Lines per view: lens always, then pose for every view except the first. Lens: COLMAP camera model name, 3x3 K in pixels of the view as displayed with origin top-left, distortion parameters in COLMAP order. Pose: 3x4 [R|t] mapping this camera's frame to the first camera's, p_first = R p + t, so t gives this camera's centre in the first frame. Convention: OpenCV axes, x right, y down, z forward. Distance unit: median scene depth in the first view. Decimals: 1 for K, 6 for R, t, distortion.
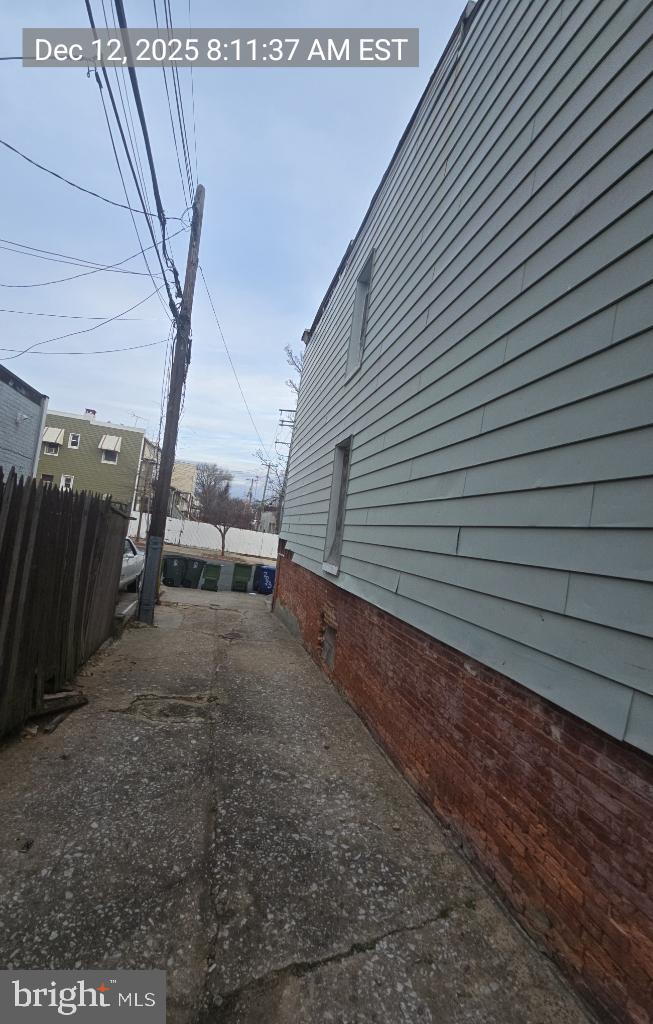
lens RADIAL K [[453.4, 0, 326.5], [0, 453.4, 512.0], [0, 0, 1]] dist [0.003983, 0.000145]
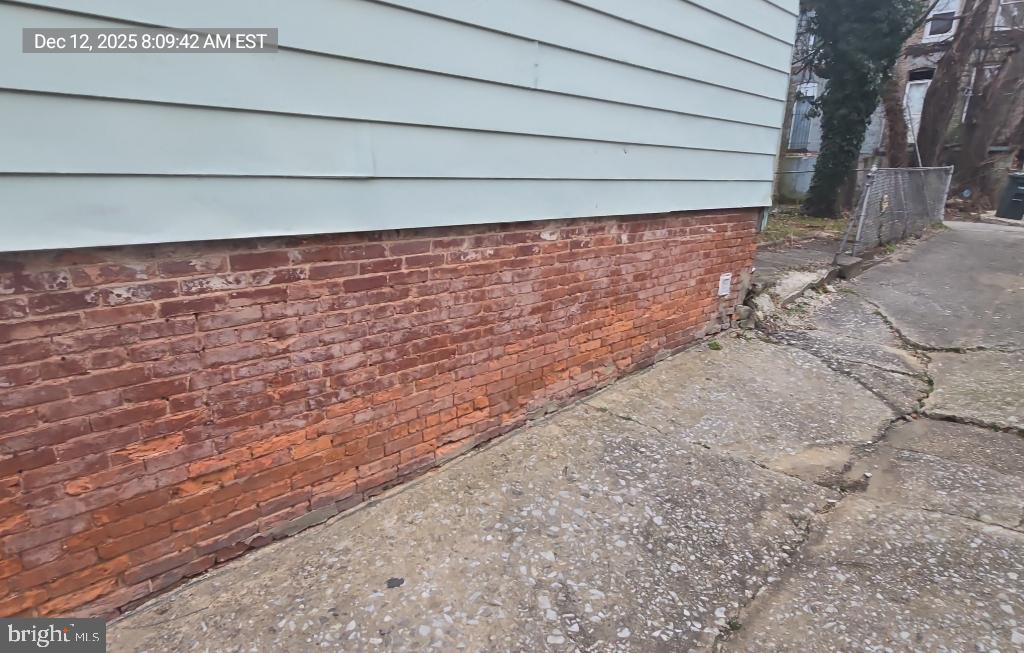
lens RADIAL K [[622.5, 0, 472.0], [0, 622.5, 359.4], [0, 0, 1]] dist [0.004469, -0.000135]
pose [[-0.530899, -0.370568, 0.762119, -0.558542], [-0.130244, 0.924320, 0.358706, 0.159145], [-0.837366, 0.091175, -0.538985, 1.723336]]
